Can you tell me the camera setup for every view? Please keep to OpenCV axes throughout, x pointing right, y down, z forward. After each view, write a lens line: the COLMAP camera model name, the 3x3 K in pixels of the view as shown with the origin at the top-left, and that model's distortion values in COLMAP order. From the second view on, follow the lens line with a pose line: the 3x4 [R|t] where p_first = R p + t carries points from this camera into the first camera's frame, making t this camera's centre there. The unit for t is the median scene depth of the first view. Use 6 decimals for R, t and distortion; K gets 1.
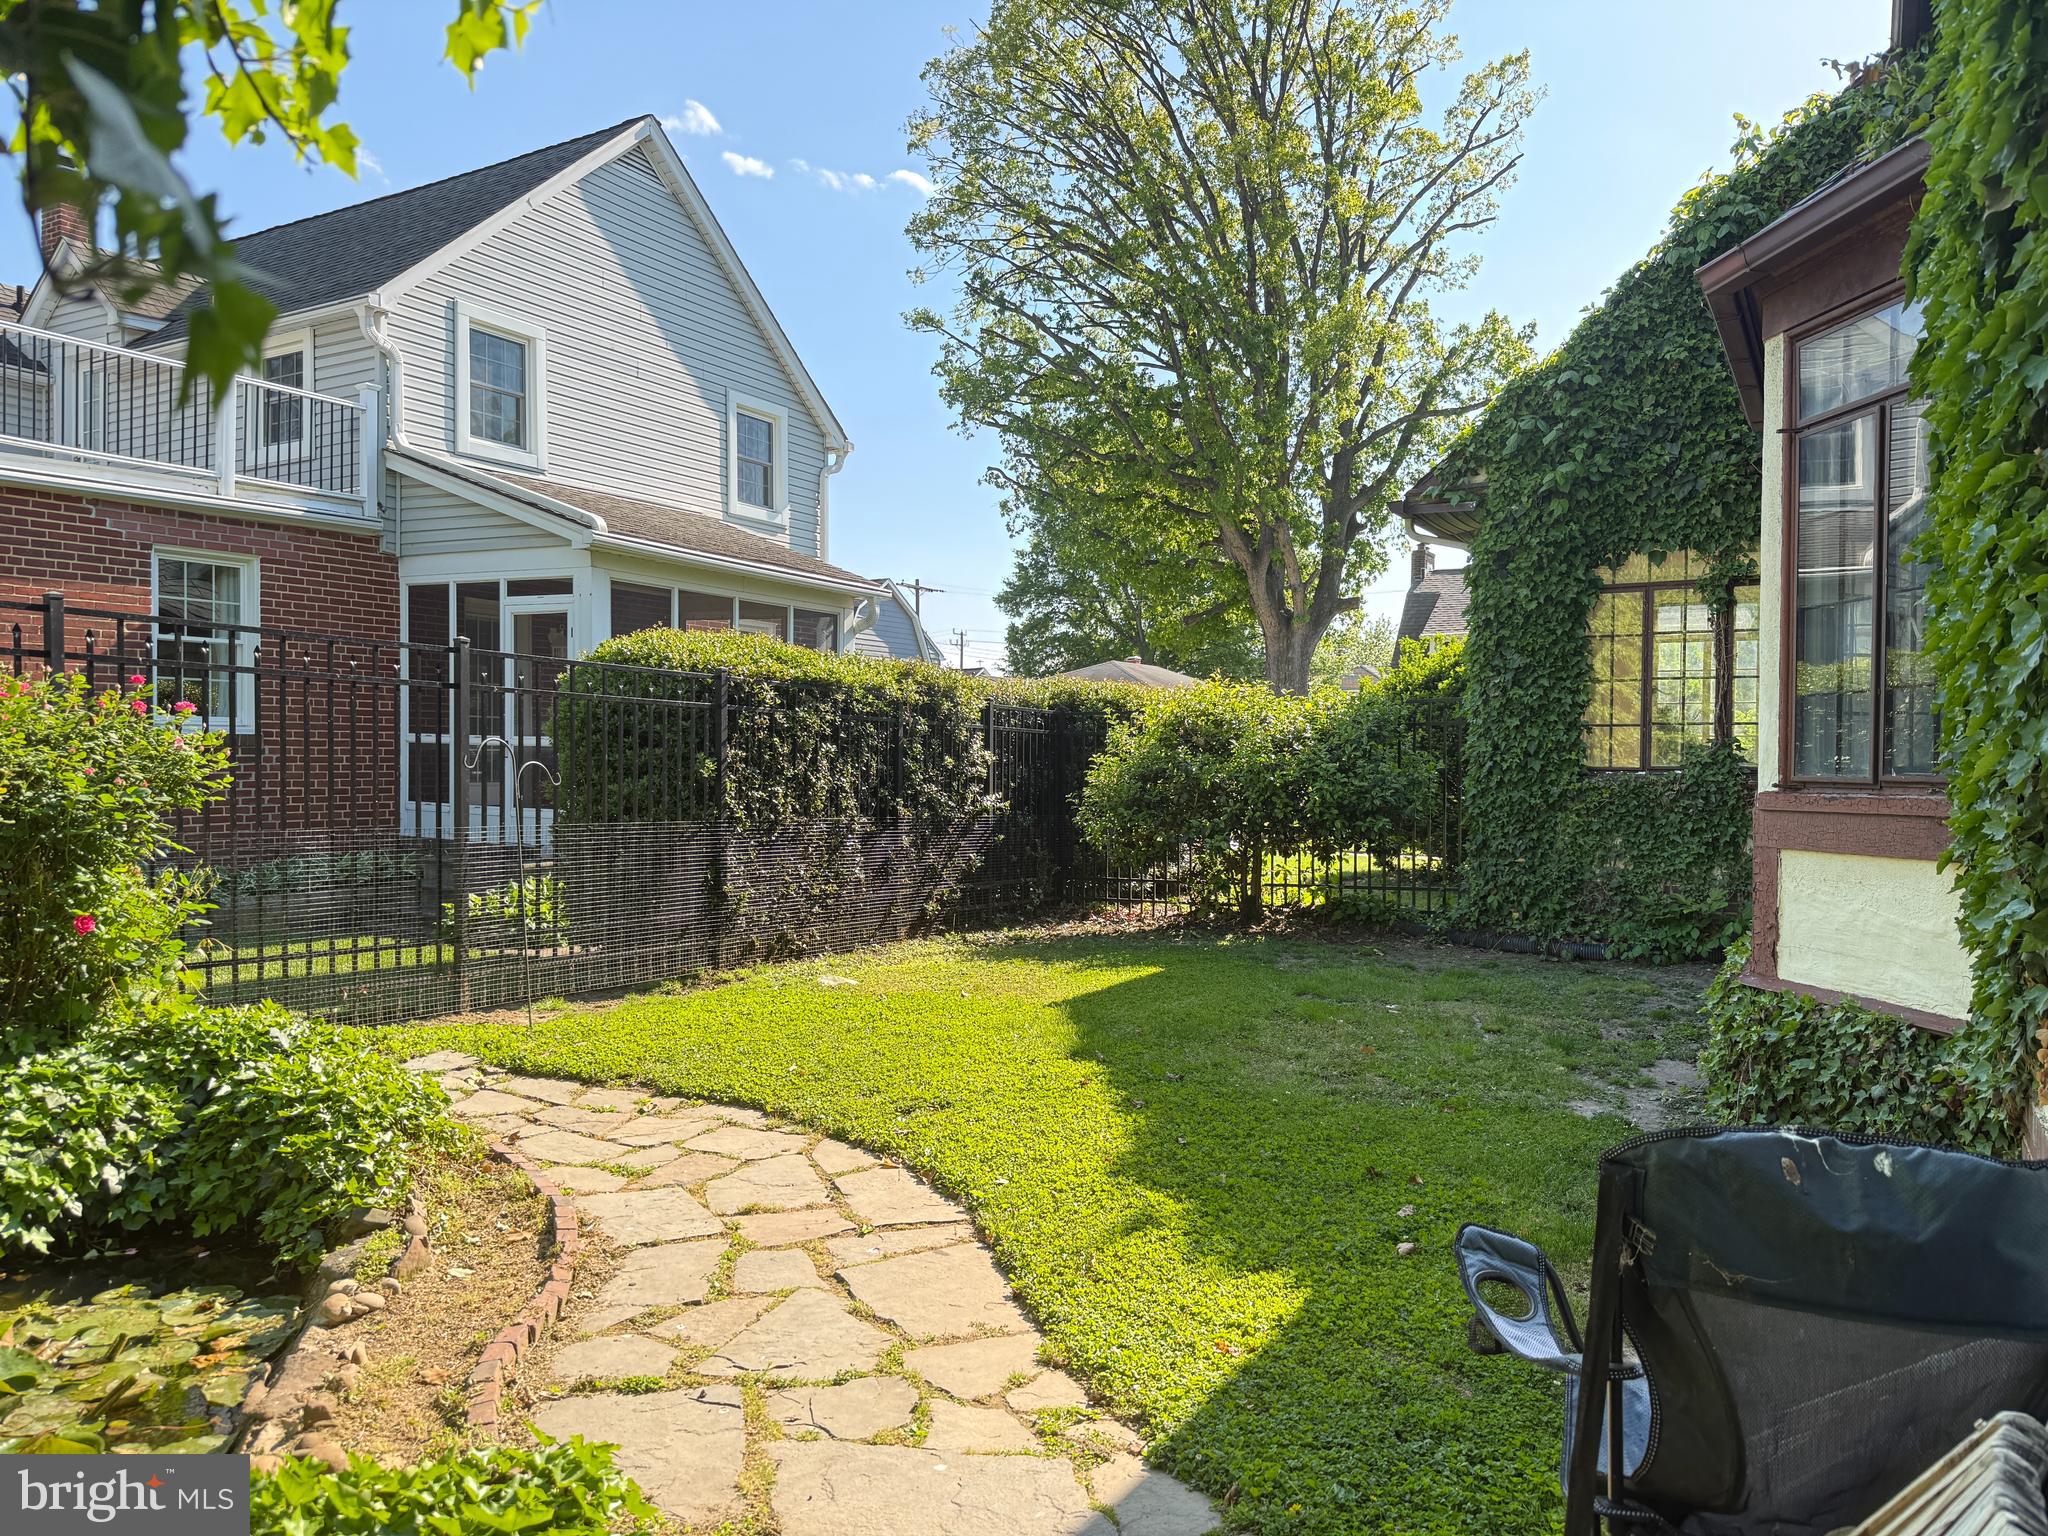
lens RADIAL K [[1439.0, 0, 1011.4], [0, 1439.0, 748.0], [0, 0, 1]] dist [0.137582, -0.227916]
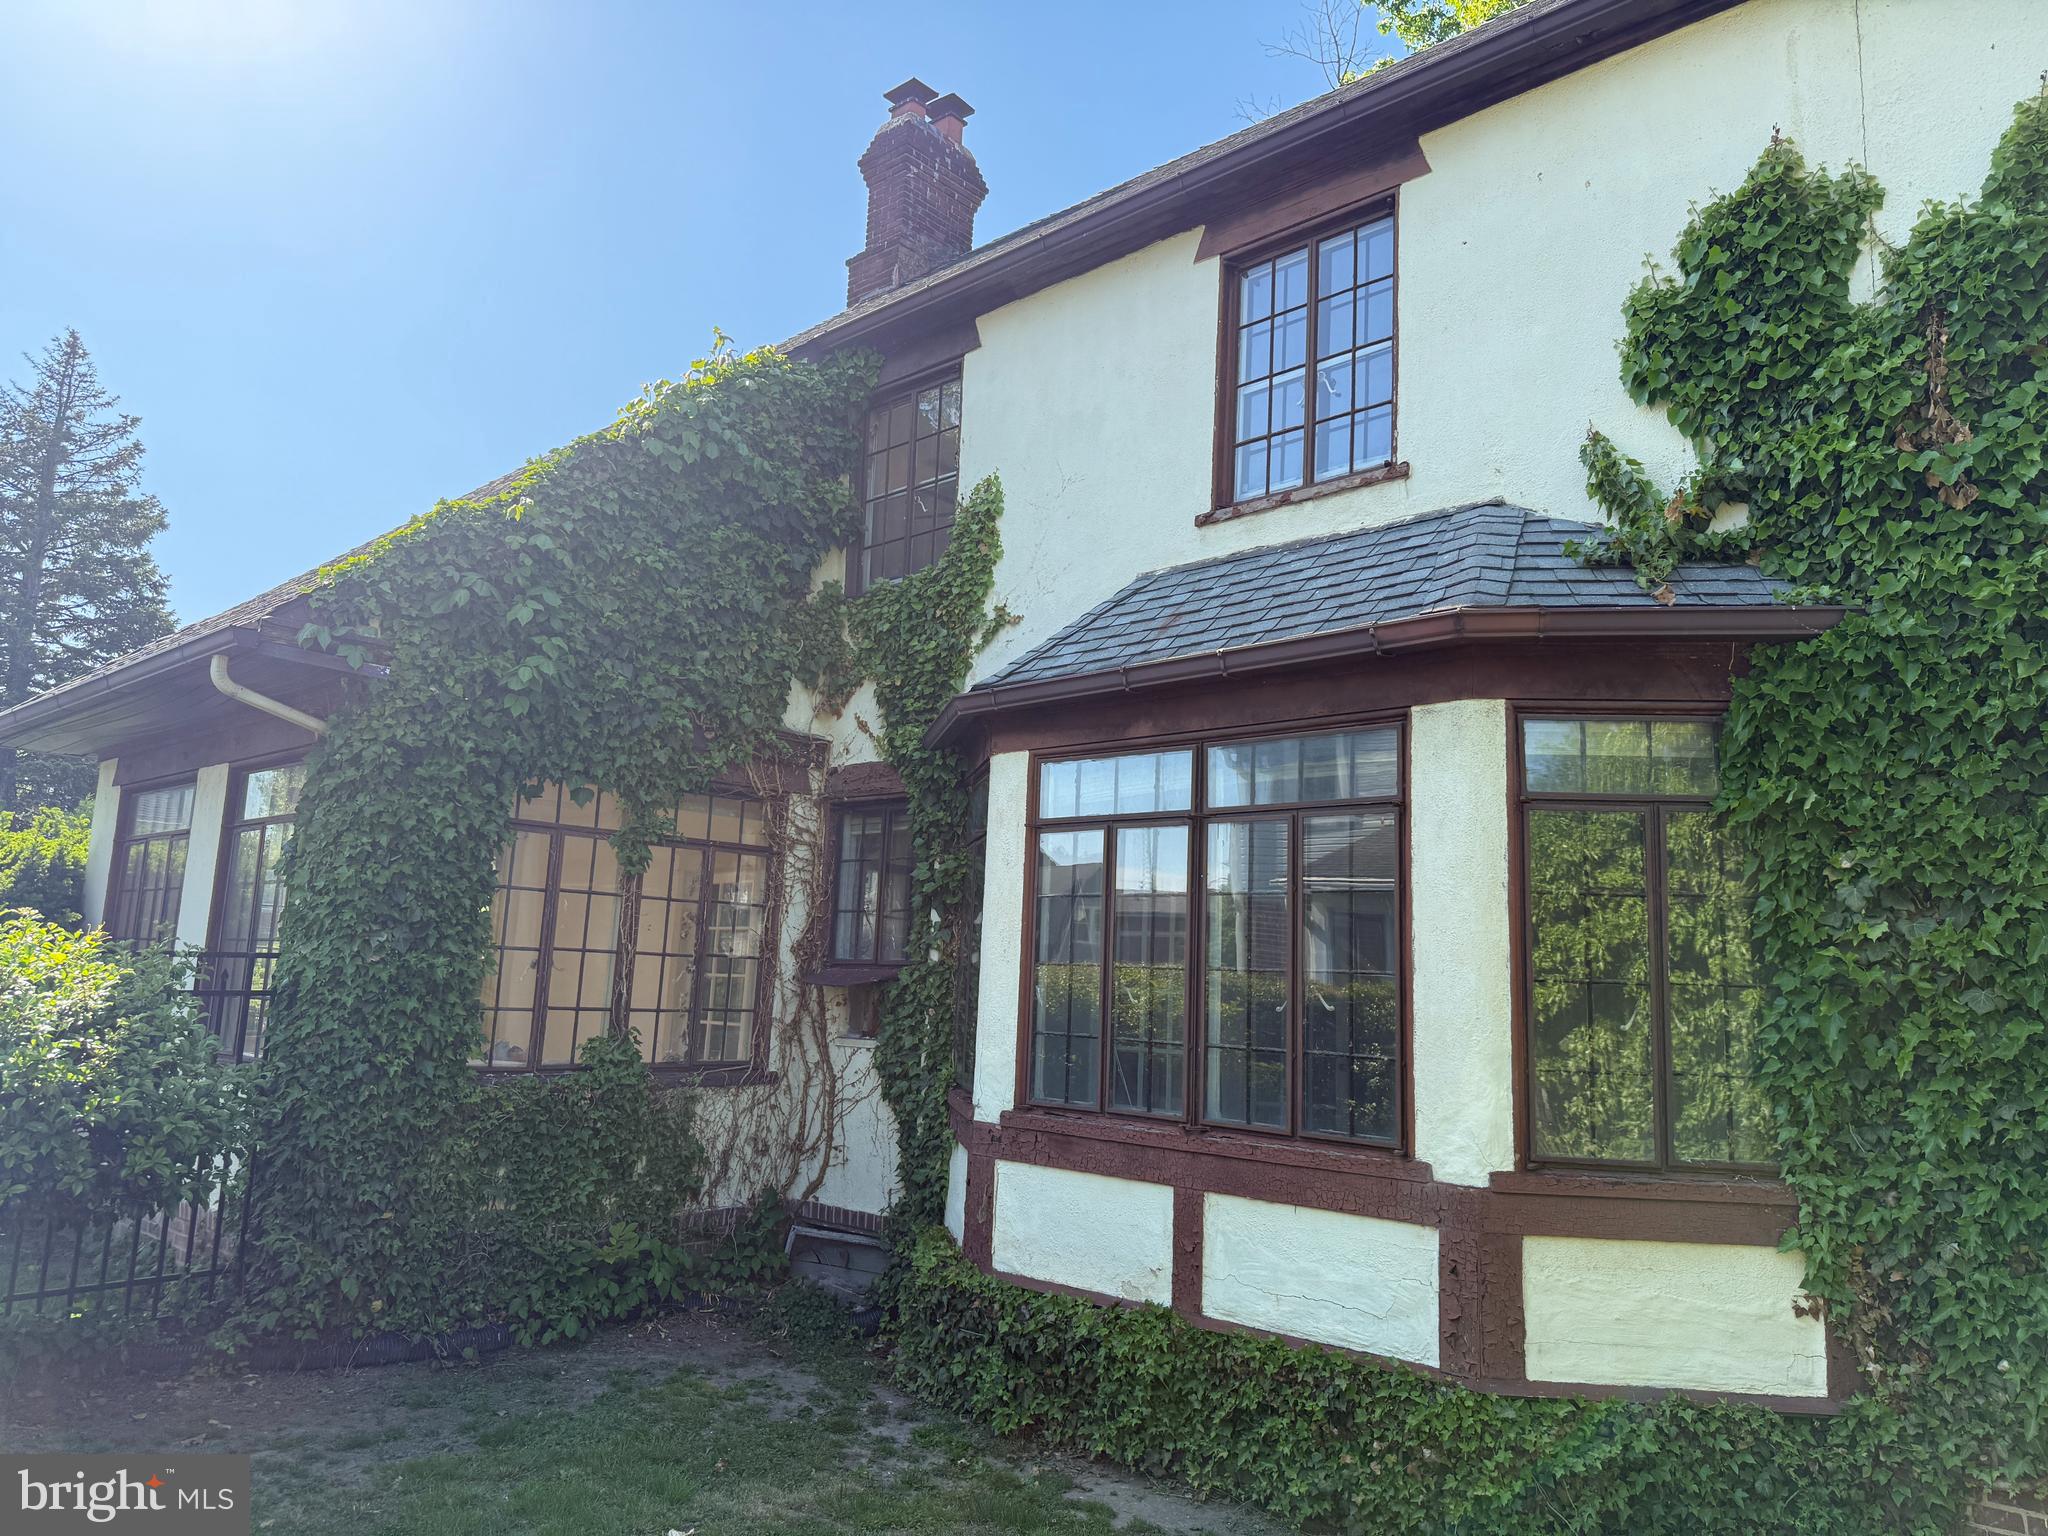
lens RADIAL K [[1439.0, 0, 1011.4], [0, 1439.0, 748.0], [0, 0, 1]] dist [0.137582, -0.227916]
pose [[0.211955, 0.168398, 0.962661, -0.270845], [-0.045025, 0.985679, -0.162511, -0.037964], [-0.976242, -0.008899, 0.216502, 0.607351]]
